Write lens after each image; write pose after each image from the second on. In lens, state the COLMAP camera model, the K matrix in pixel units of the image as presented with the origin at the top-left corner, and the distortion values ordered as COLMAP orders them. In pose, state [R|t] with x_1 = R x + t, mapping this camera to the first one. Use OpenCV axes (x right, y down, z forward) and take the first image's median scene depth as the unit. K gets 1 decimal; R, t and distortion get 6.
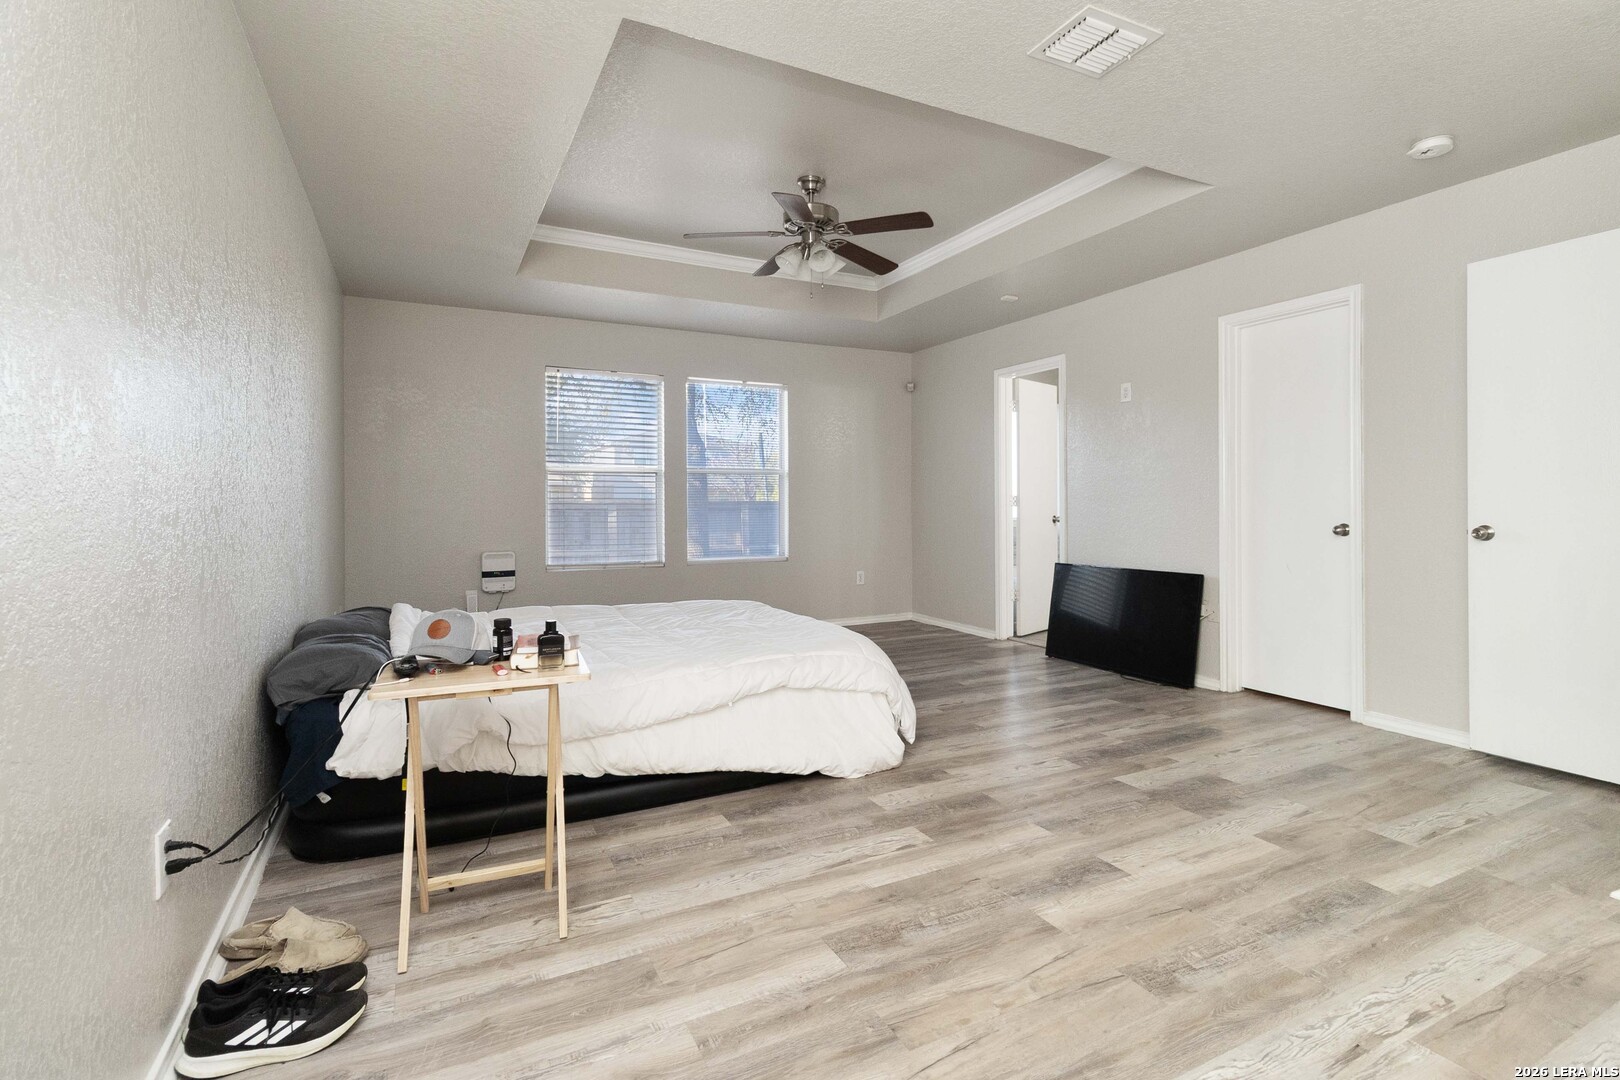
lens RADIAL K [[760.3, 0, 815.0], [0, 760.3, 508.9], [0, 0, 1]] dist [0.000763, 0.000332]
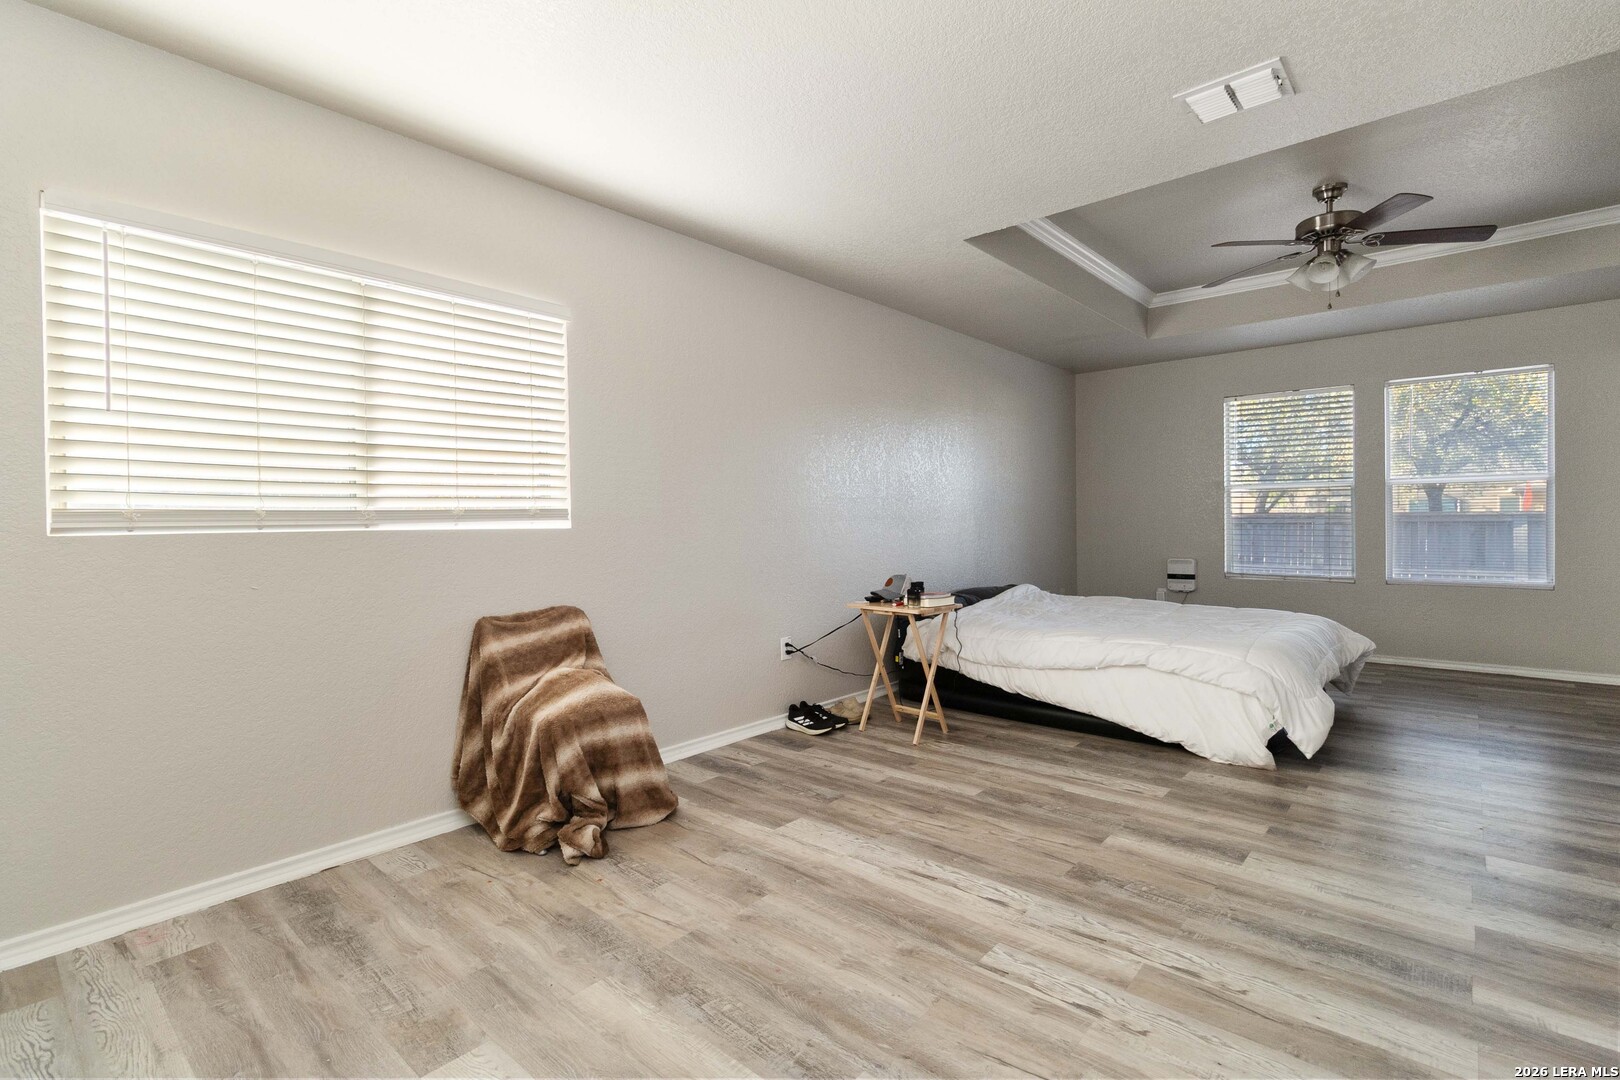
lens RADIAL K [[748.0, 0, 822.3], [0, 748.0, 529.3], [0, 0, 1]] dist [0.001699, 0.000343]
pose [[0.372162, 0.006359, -0.928146, 1.187539], [0.004584, 0.999952, 0.008689, -0.007287], [0.928156, -0.007488, 0.372115, 0.057108]]
